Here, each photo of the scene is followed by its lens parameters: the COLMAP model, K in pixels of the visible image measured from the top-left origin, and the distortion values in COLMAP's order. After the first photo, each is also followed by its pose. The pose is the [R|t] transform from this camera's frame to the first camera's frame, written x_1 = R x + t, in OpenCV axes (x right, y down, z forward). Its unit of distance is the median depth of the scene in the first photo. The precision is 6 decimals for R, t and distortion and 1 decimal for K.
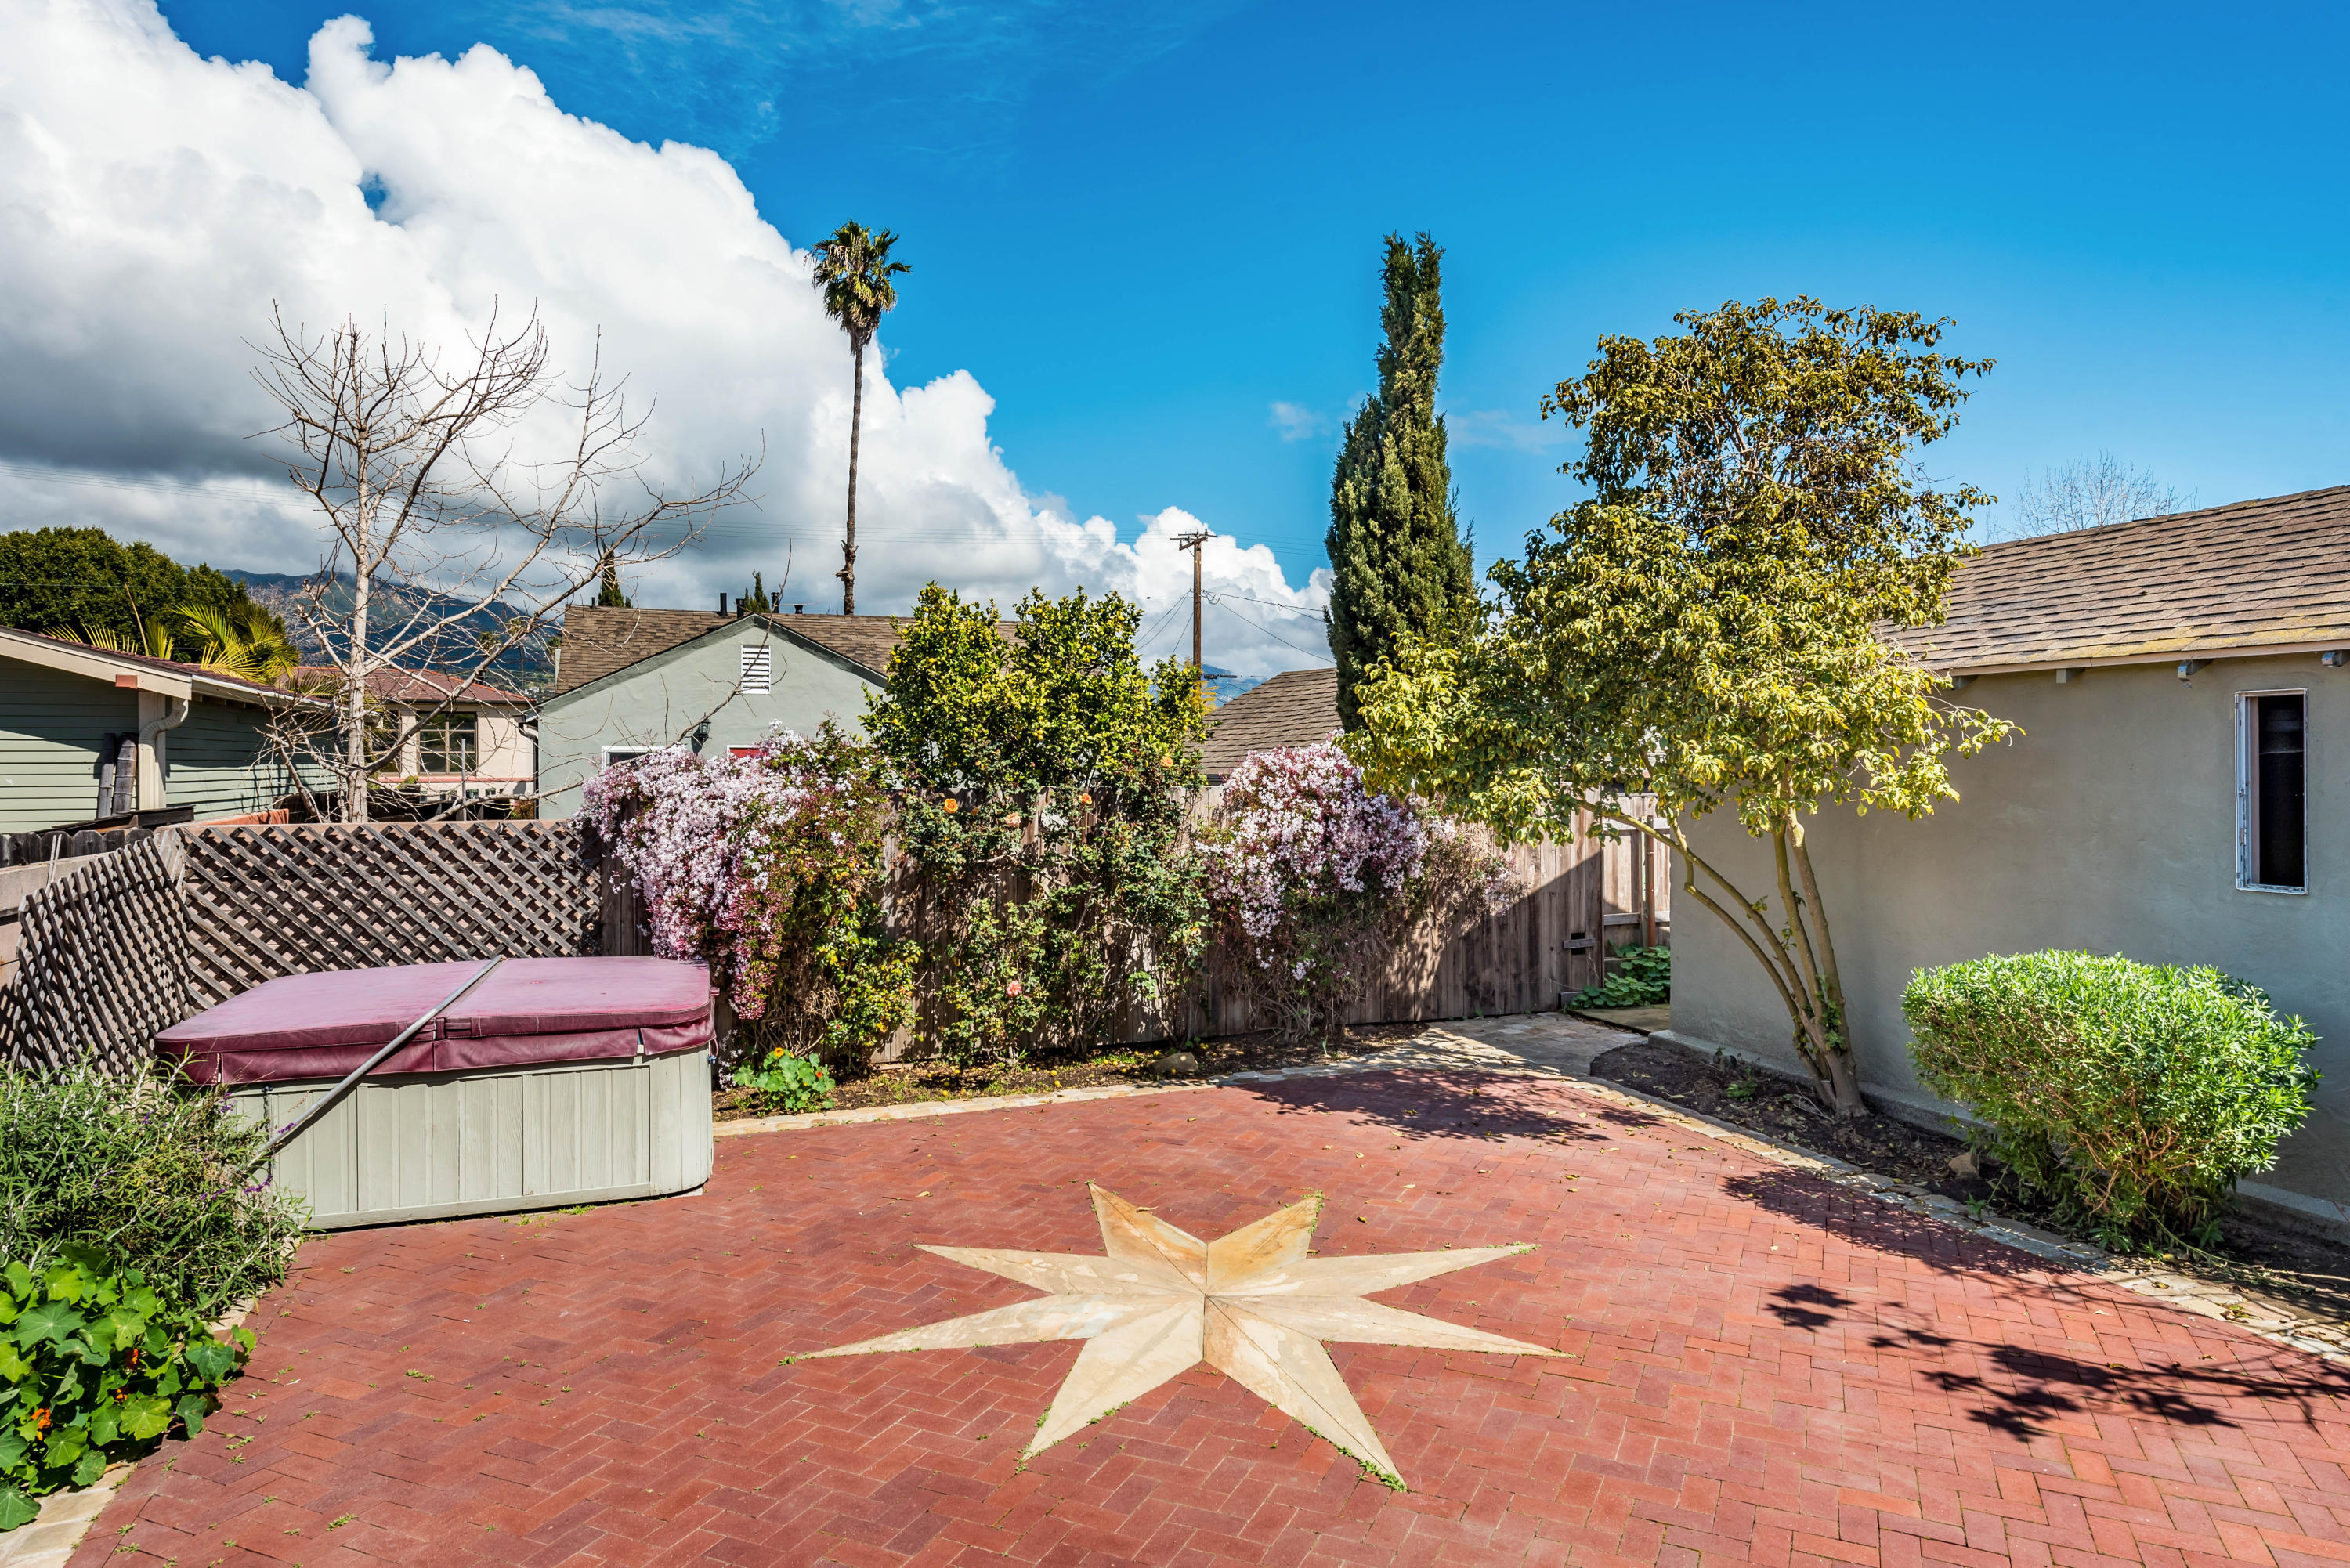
lens RADIAL K [[1399.6, 0, 1175.0], [0, 1399.6, 784.0], [0, 0, 1]] dist [0.012030, -0.001506]
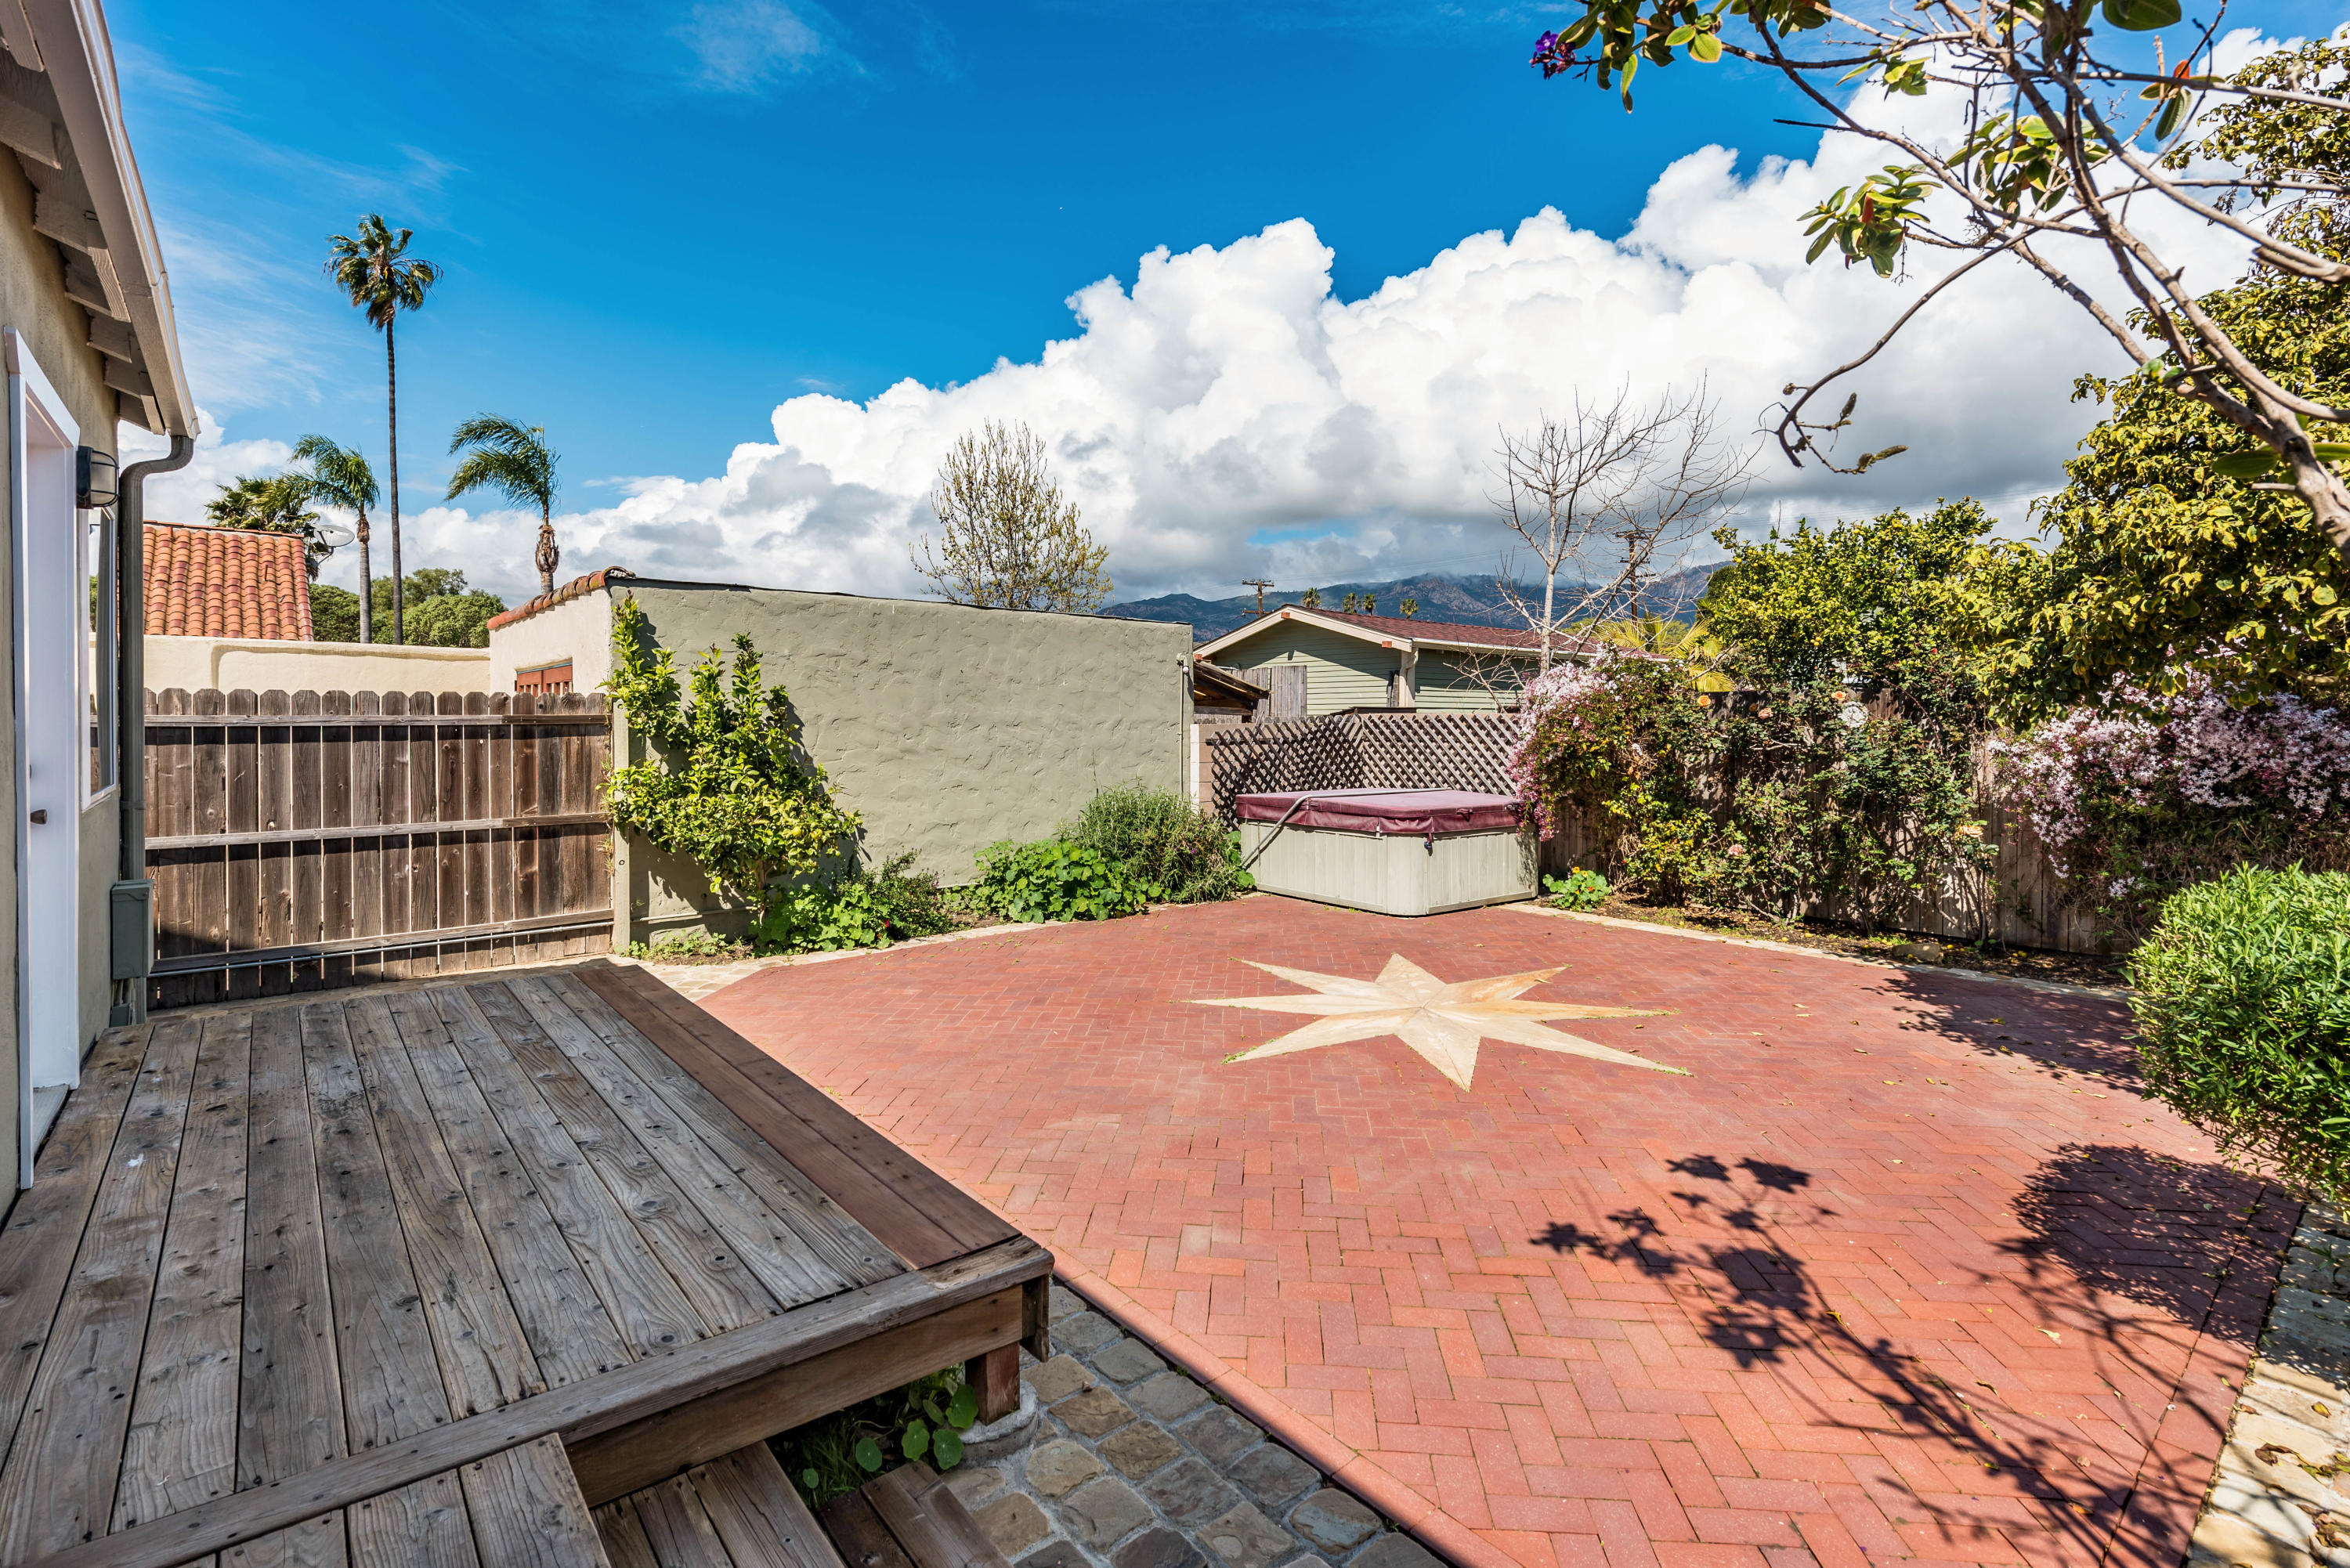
lens RADIAL K [[1048.9, 0, 1175.0], [0, 1048.9, 784.0], [0, 0, 1]] dist [-0.012133, -0.000136]
pose [[0.320149, 0.061743, -0.945353, 0.631143], [-0.017166, 0.998088, 0.059374, 0.045660], [0.947212, -0.002781, 0.320597, 0.260263]]
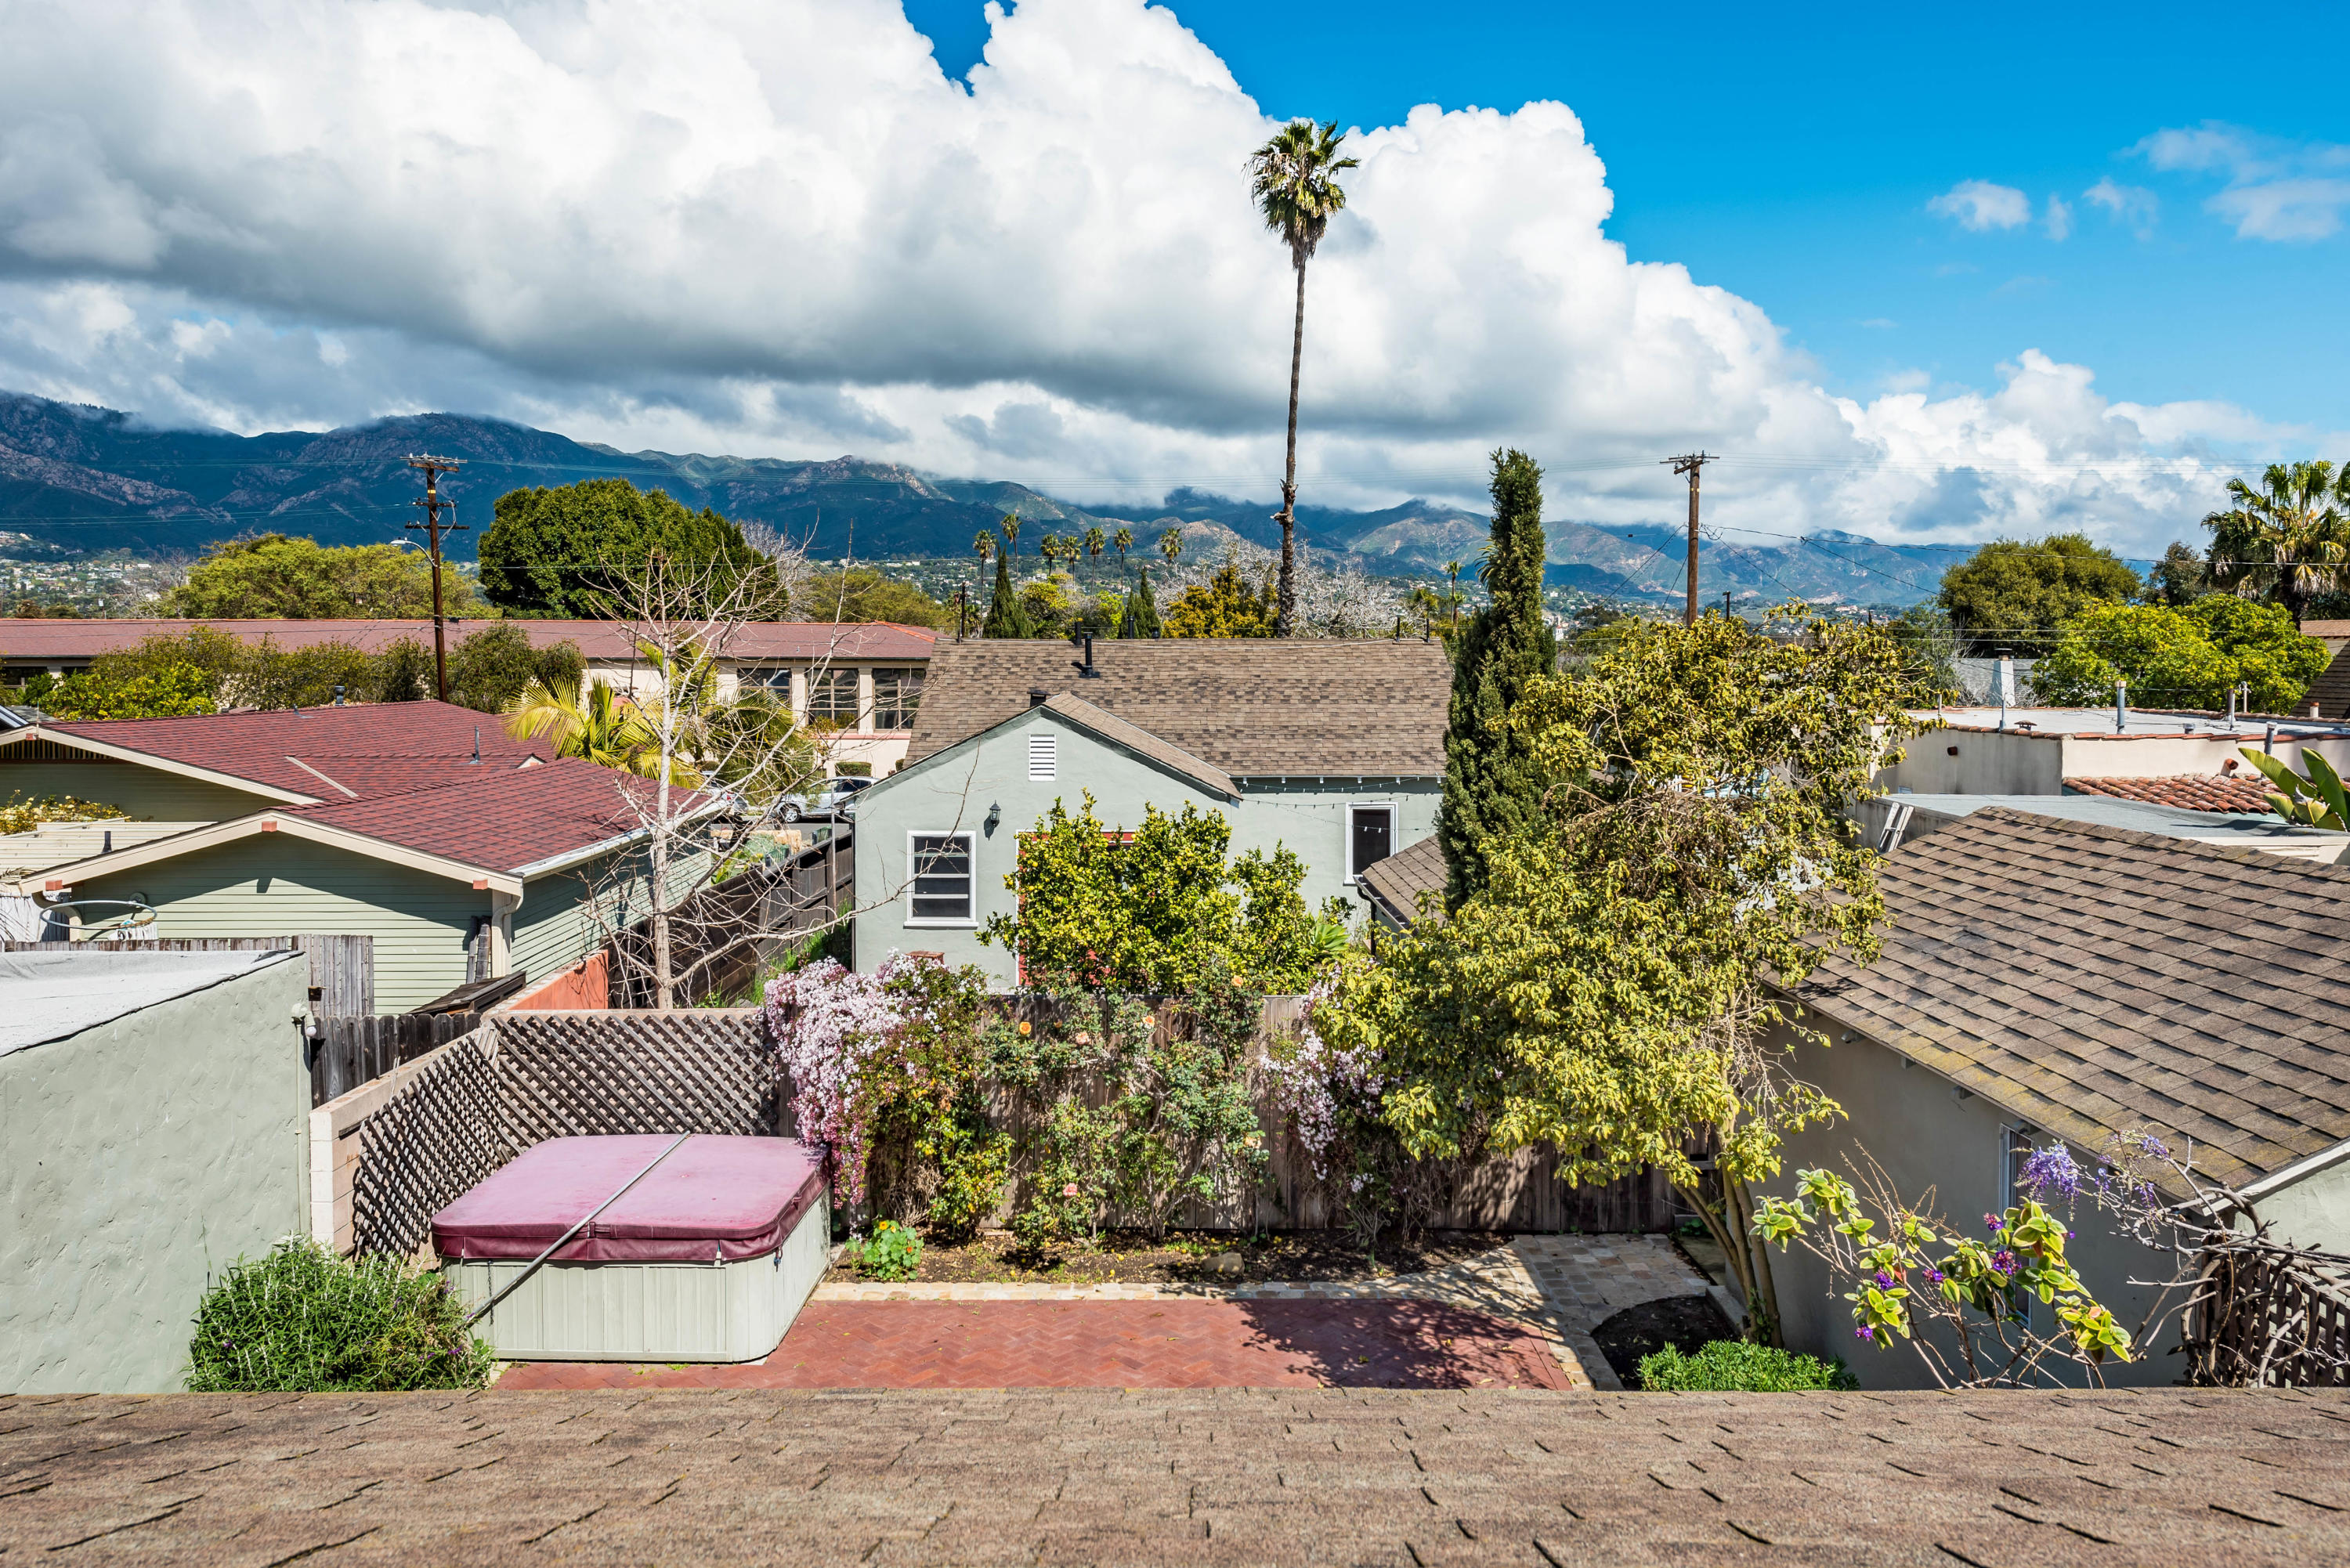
lens RADIAL K [[1674.0, 0, 1134.8], [0, 1674.0, 708.4], [0, 0, 1]] dist [0.012021, -0.002469]
pose [[0.930994, 0.012534, -0.364820, 0.470532], [-0.006023, 0.999802, 0.018978, -0.302713], [0.364986, -0.015471, 0.930885, -0.297971]]
